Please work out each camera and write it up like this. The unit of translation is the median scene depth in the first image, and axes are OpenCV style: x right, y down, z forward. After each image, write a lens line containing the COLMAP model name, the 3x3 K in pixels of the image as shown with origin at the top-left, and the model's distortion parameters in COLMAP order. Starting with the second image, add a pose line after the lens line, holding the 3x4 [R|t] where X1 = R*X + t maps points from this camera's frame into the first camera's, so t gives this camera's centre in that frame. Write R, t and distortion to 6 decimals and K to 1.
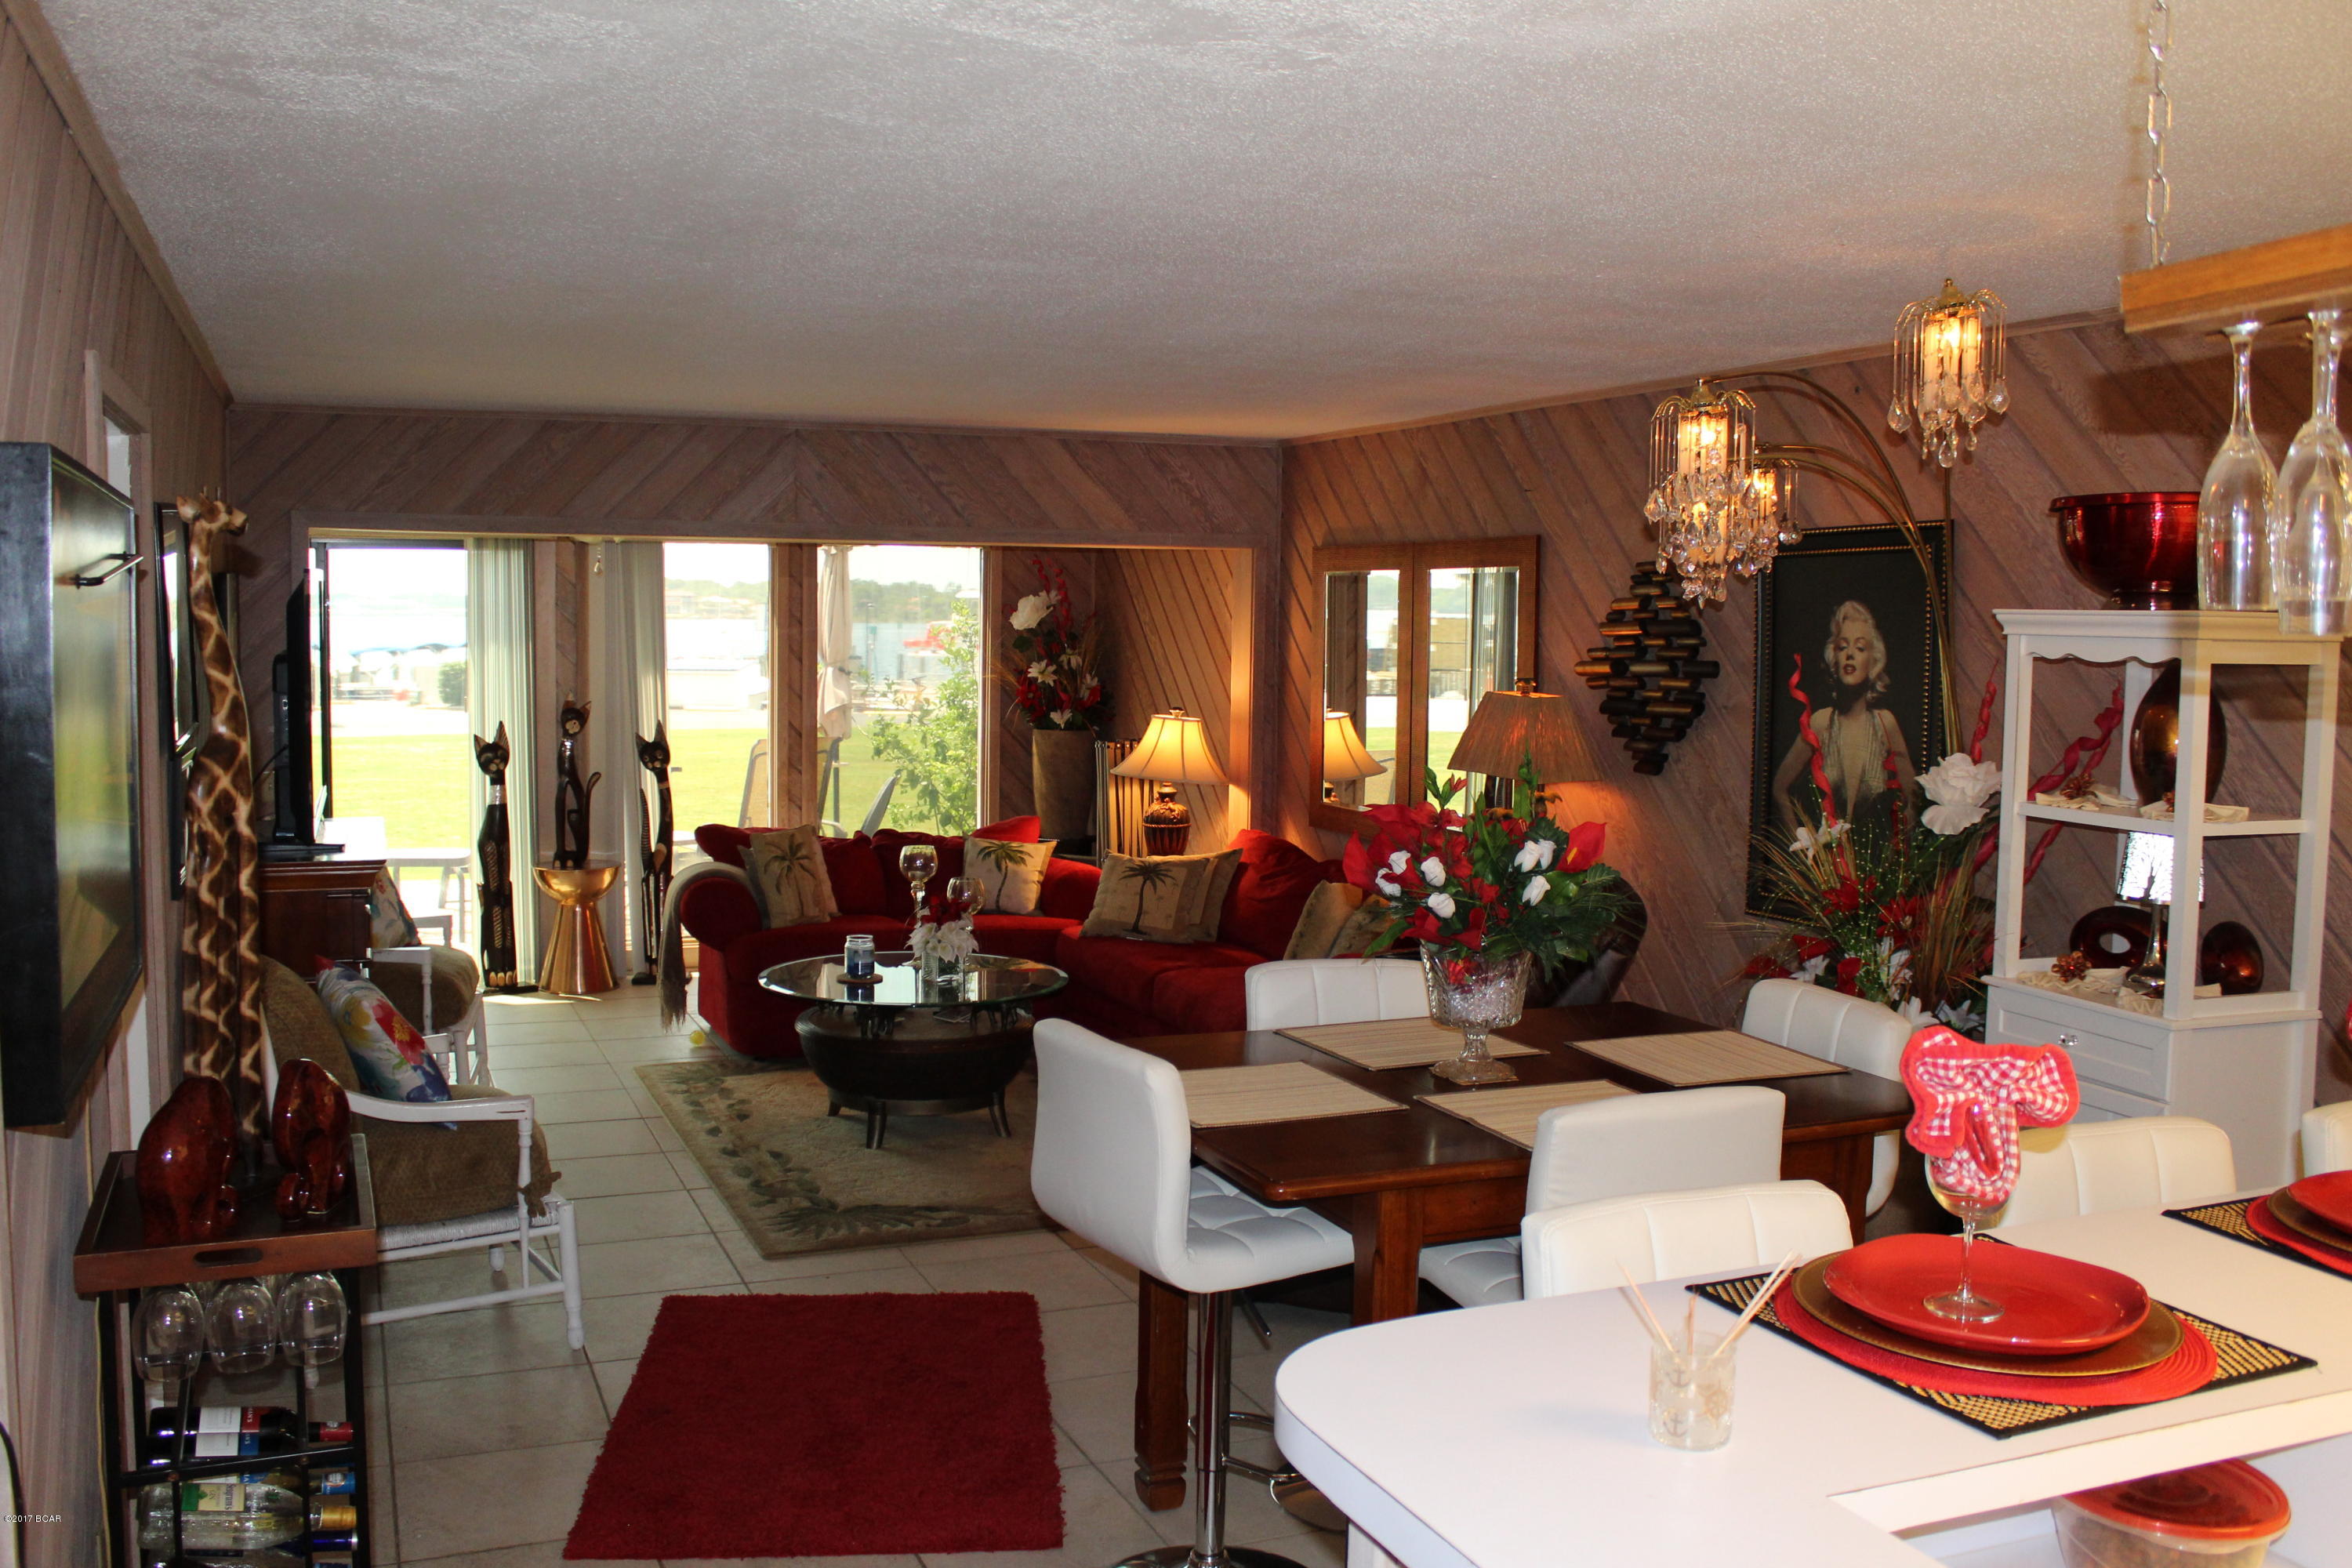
lens RADIAL K [[2031.8, 0, 1162.8], [0, 2031.8, 772.6], [0, 0, 1]] dist [-0.165056, 0.156596]
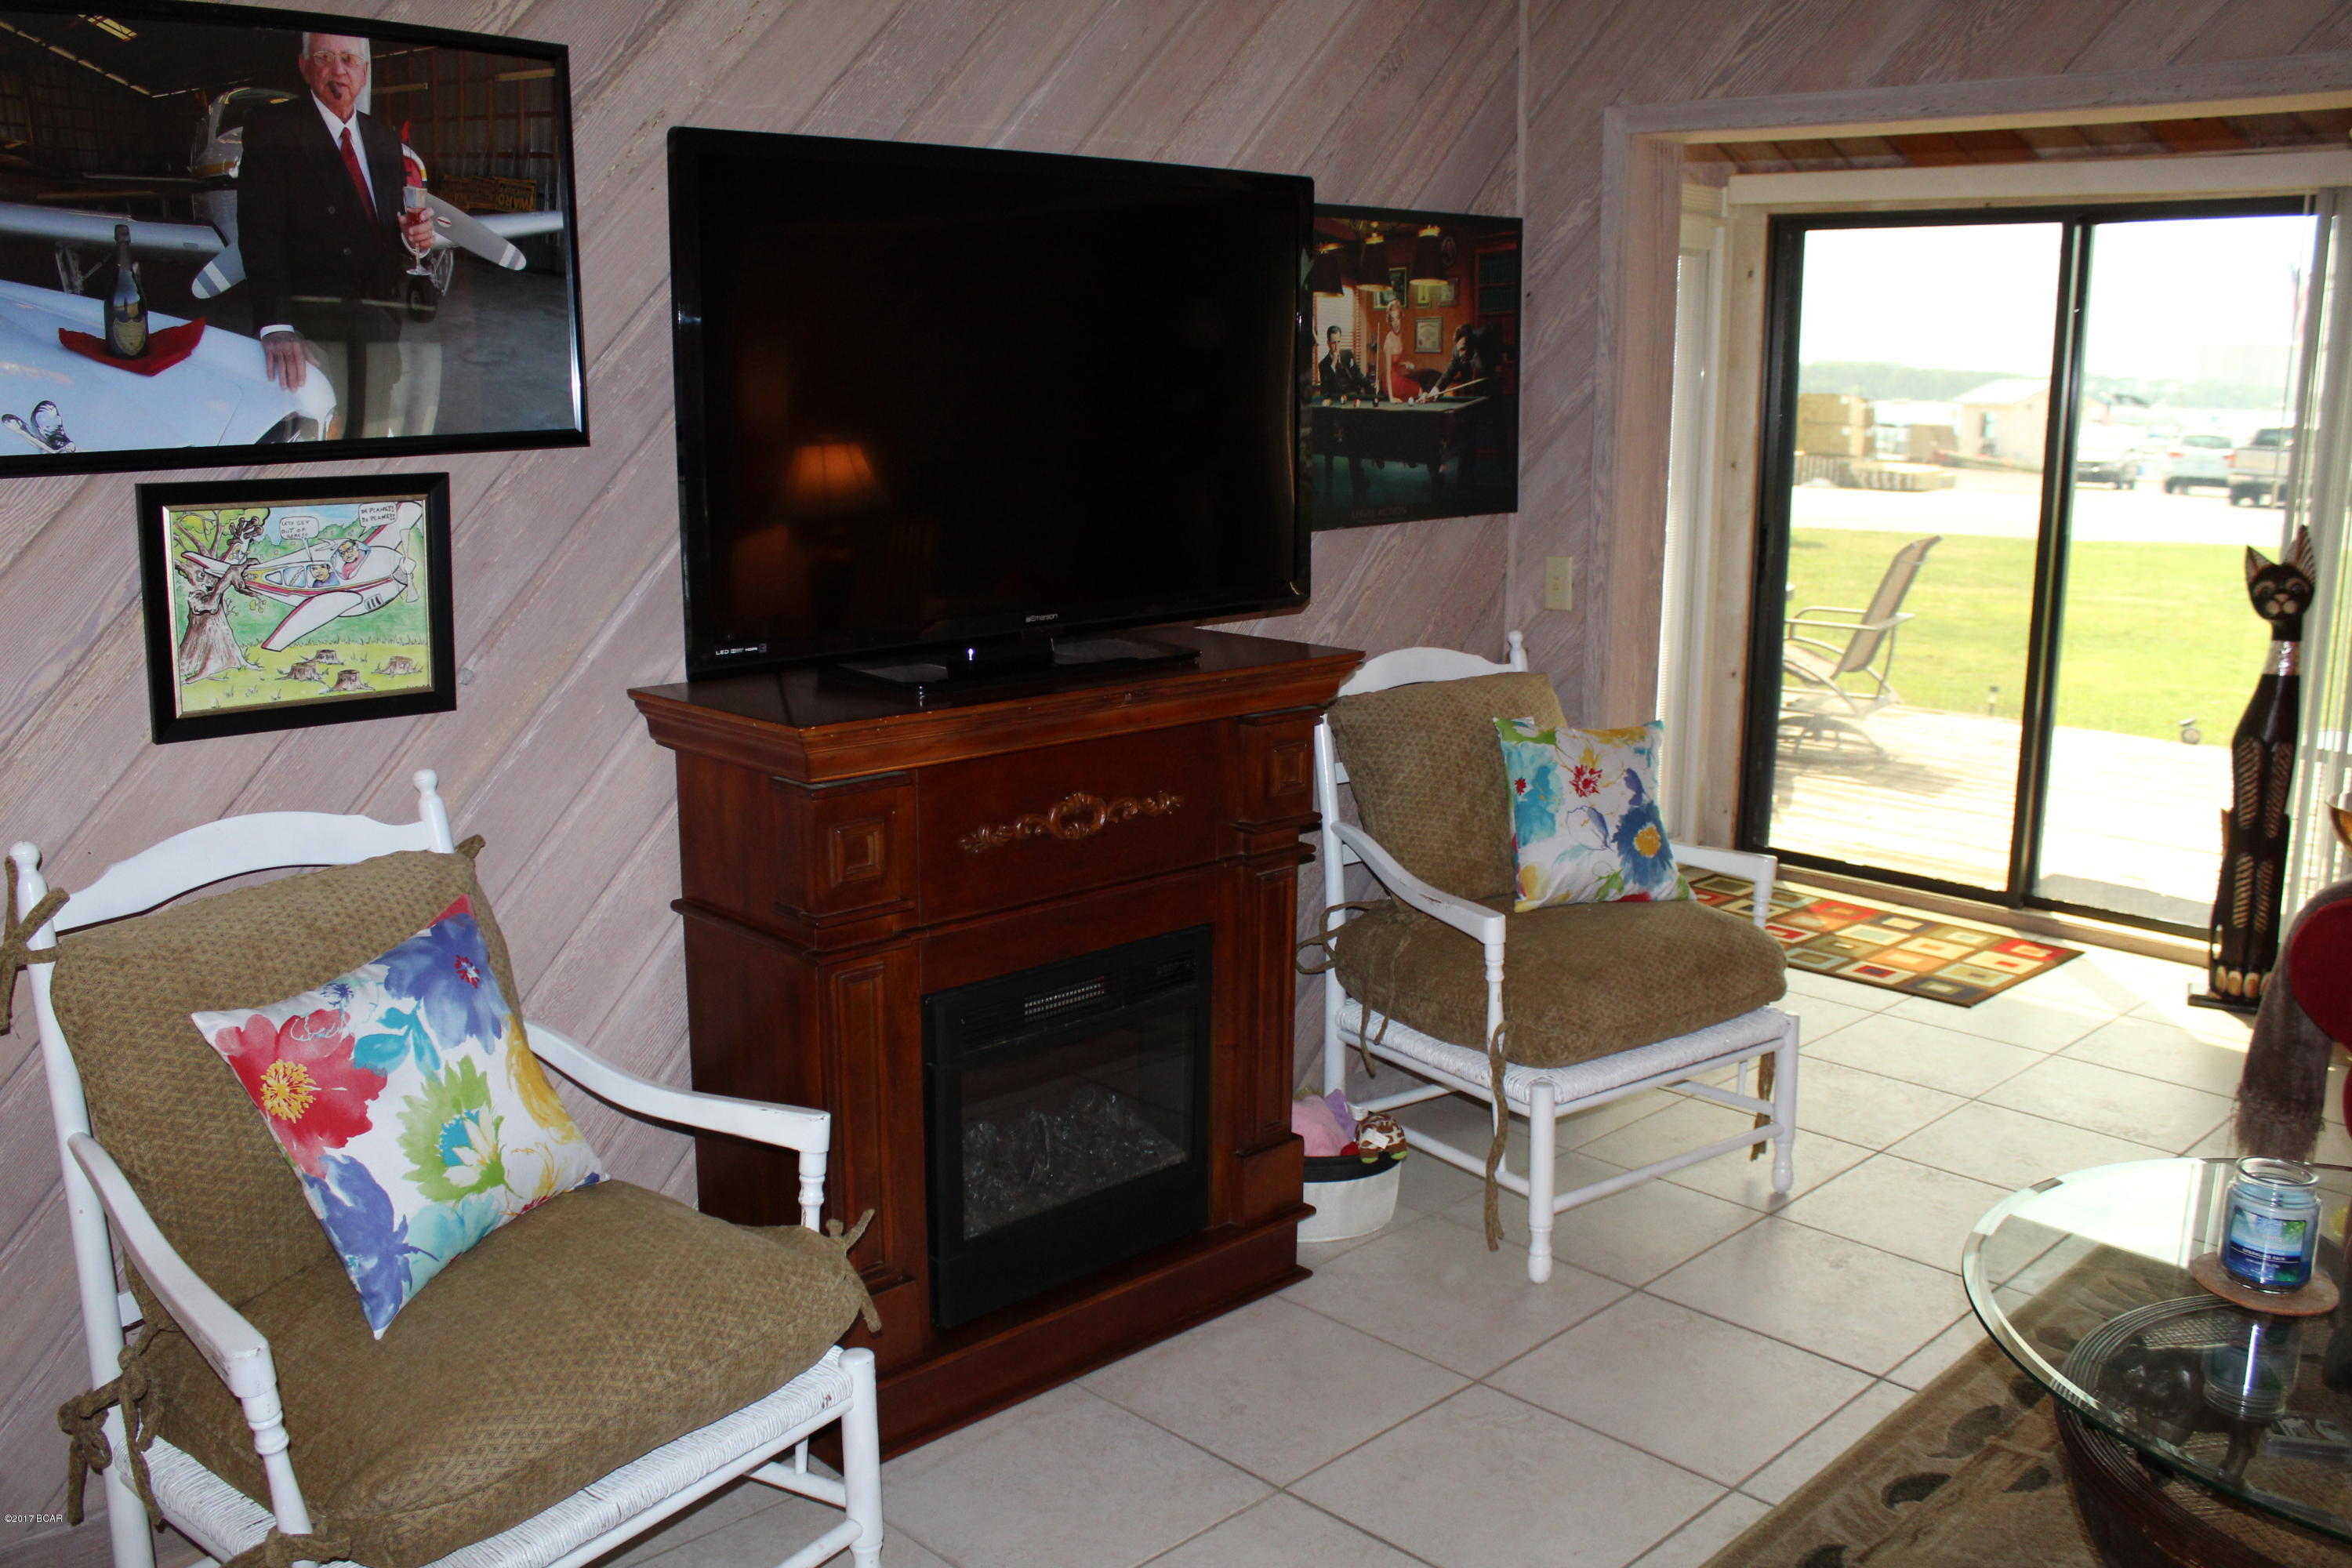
lens RADIAL K [[2032.9, 0, 1158.9], [0, 2032.9, 777.5], [0, 0, 1]] dist [-0.167752, 0.160660]
pose [[0.370614, 0.174250, -0.912295, 0.066043], [-0.080165, 0.984579, 0.155490, -0.019801], [0.925321, 0.015507, 0.378867, 0.639827]]
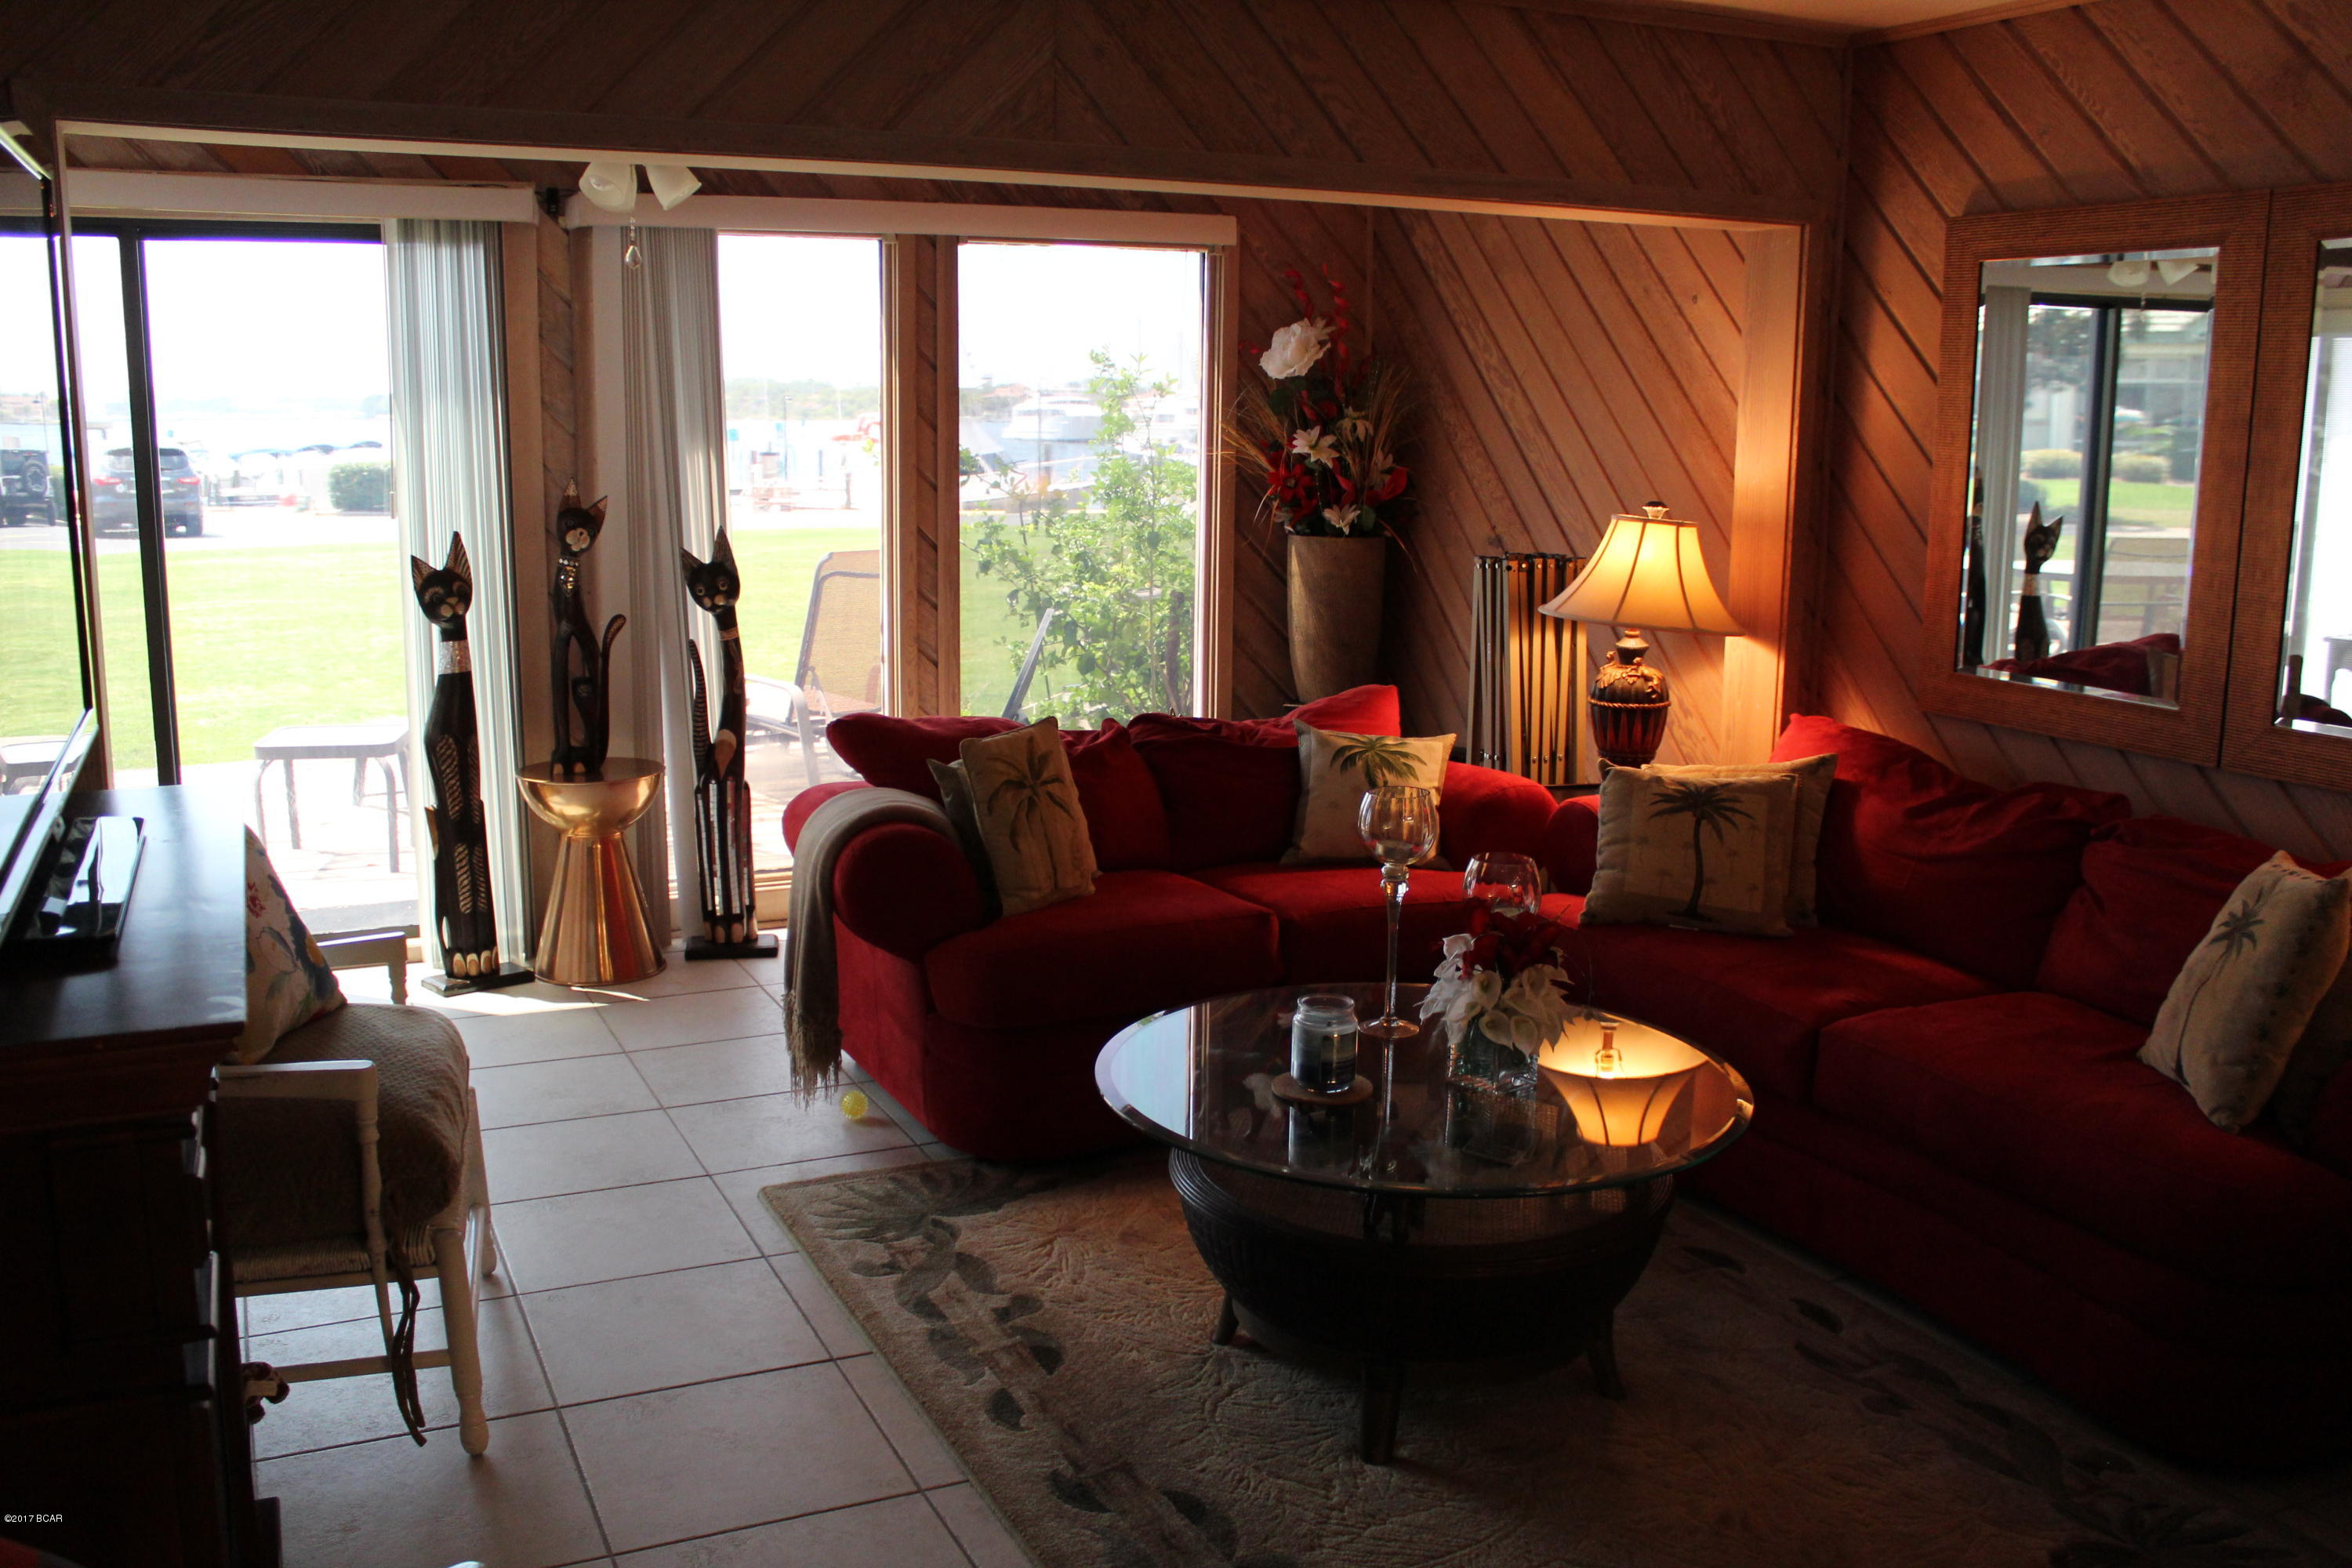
lens RADIAL K [[2032.9, 0, 1158.9], [0, 2032.9, 777.5], [0, 0, 1]] dist [-0.167752, 0.160660]
pose [[0.998920, -0.011387, 0.045050, -0.191400], [0.006724, 0.994728, 0.102328, -0.015735], [-0.045977, -0.101915, 0.993730, 0.504605]]
